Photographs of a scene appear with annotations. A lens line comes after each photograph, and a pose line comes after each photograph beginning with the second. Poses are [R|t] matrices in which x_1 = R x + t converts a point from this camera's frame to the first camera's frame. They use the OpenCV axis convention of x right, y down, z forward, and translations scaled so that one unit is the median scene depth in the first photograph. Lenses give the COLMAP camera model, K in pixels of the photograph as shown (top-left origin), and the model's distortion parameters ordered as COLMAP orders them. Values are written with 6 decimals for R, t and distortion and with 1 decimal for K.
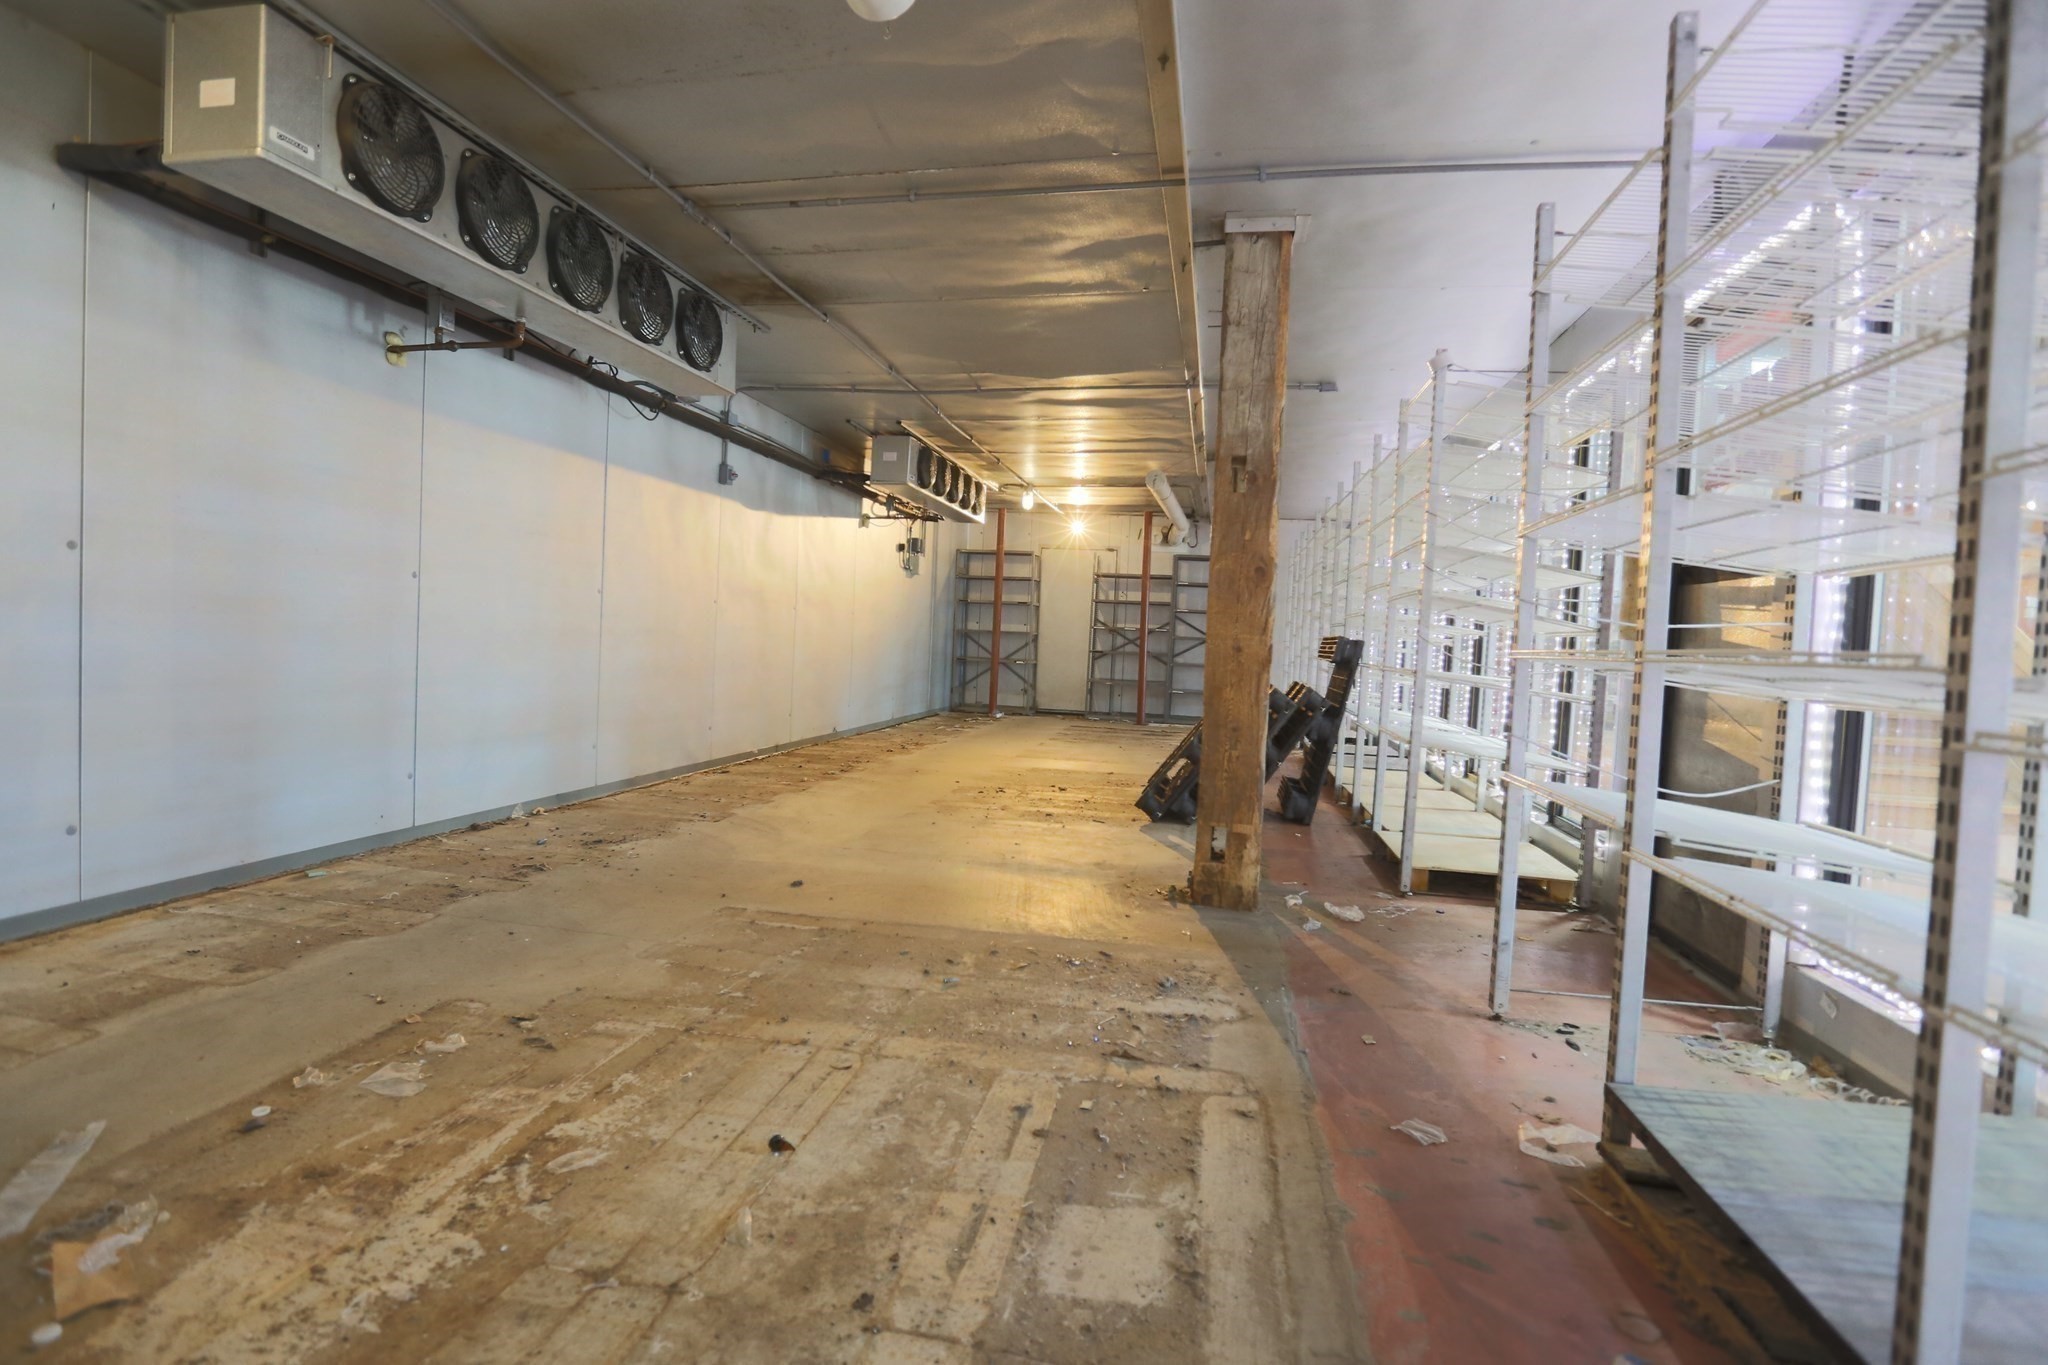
lens RADIAL K [[983.0, 0, 1022.7], [0, 983.0, 674.0], [0, 0, 1]] dist [-0.025855, 0.005233]
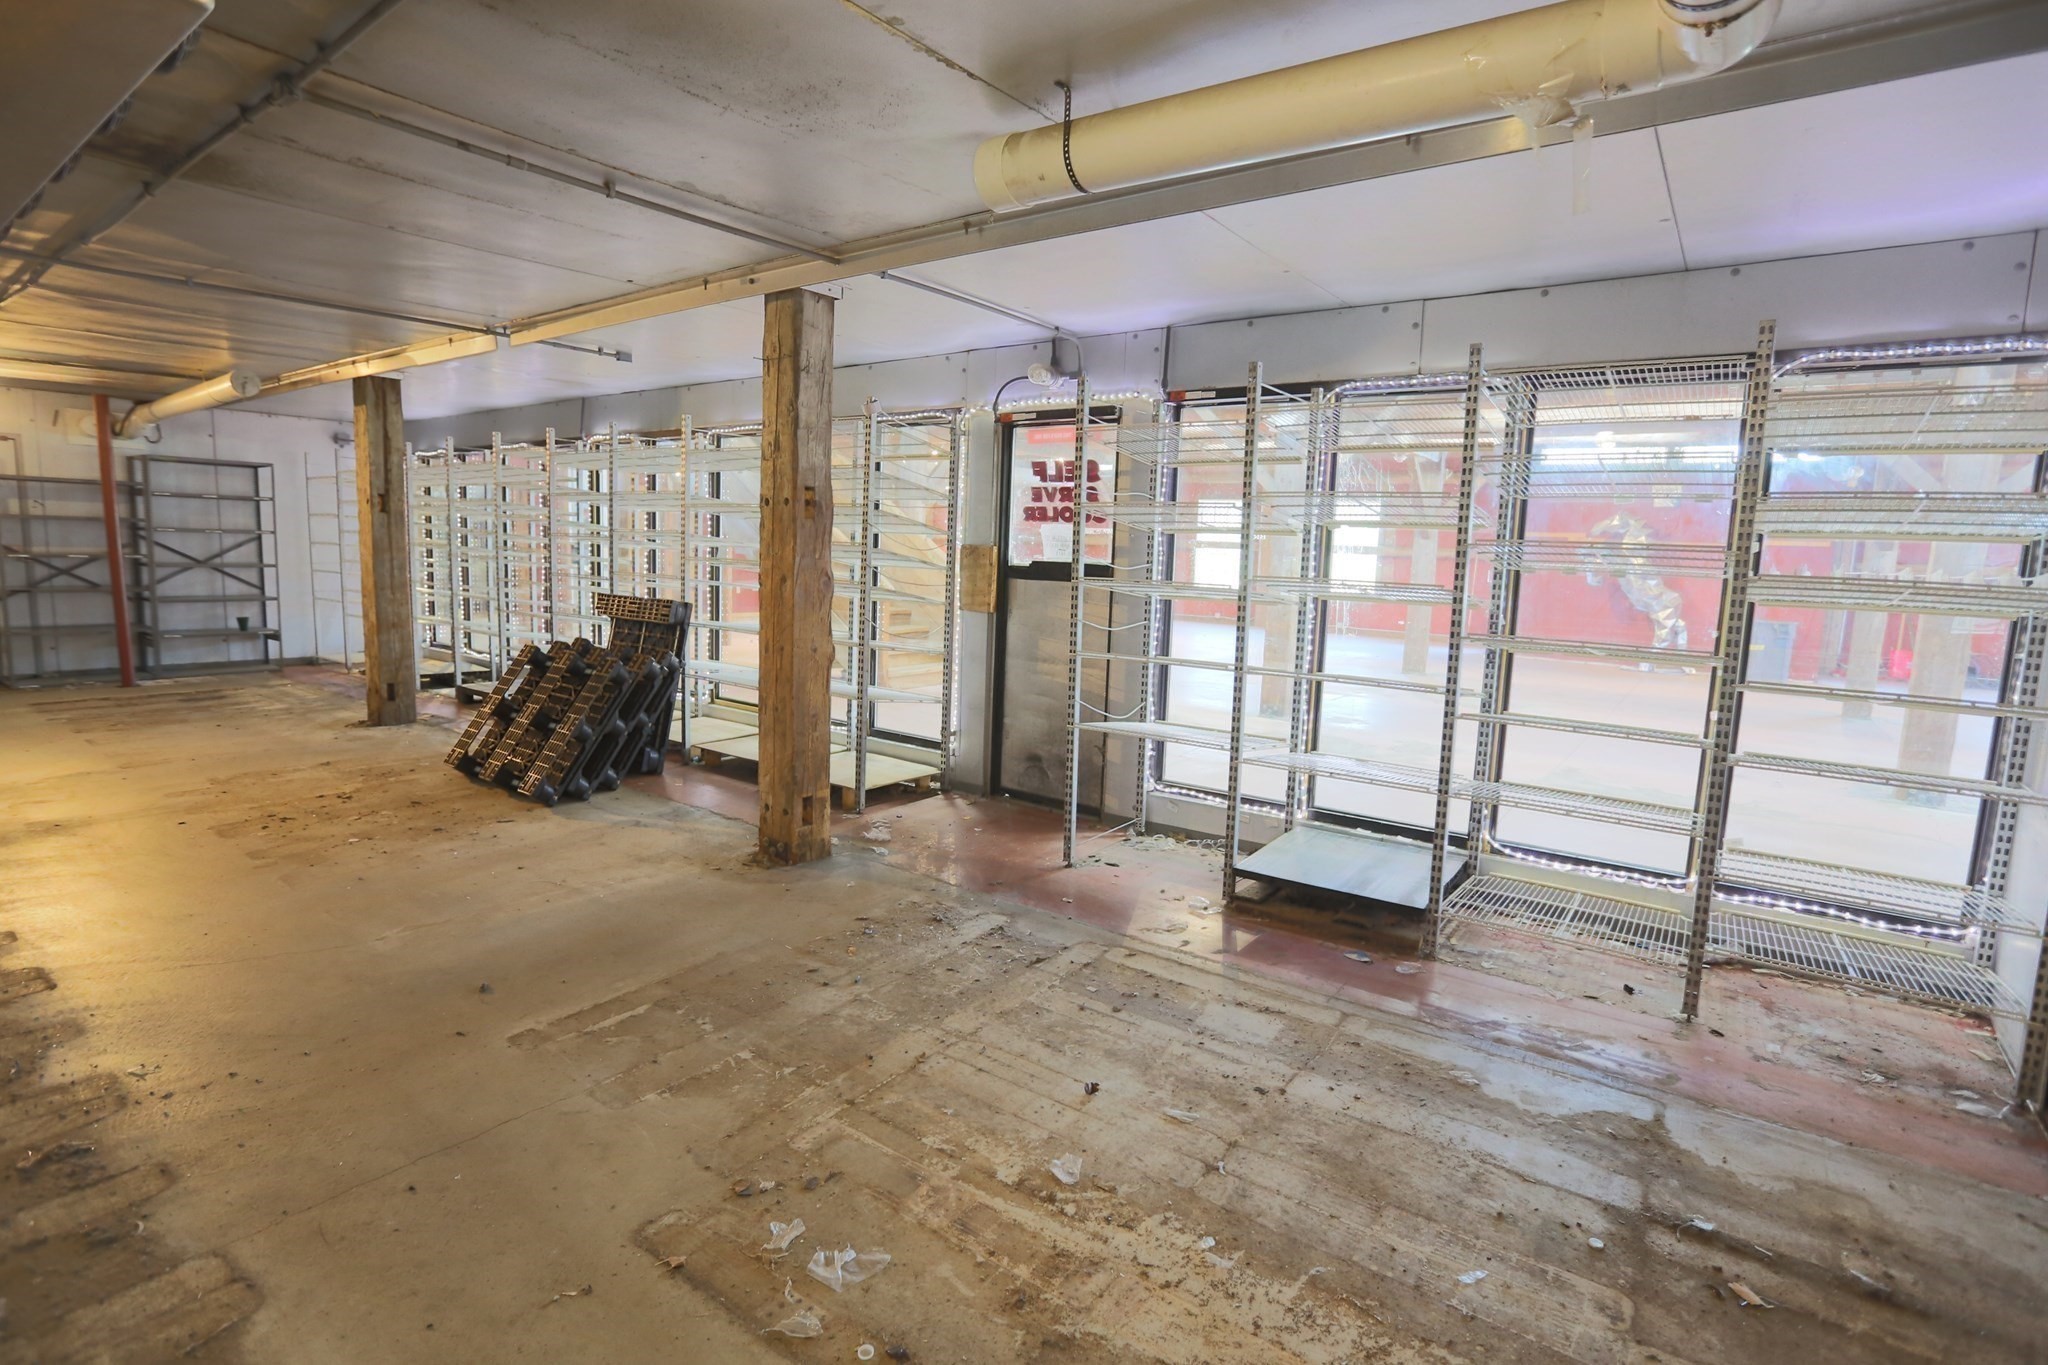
lens RADIAL K [[983.0, 0, 1025.2], [0, 983.0, 683.0], [0, 0, 1]] dist [-0.025855, 0.005233]
pose [[0.422869, -0.143735, 0.894719, -1.147323], [0.013229, 0.988215, 0.152502, -0.251668], [-0.906094, -0.052652, 0.419787, 0.395382]]
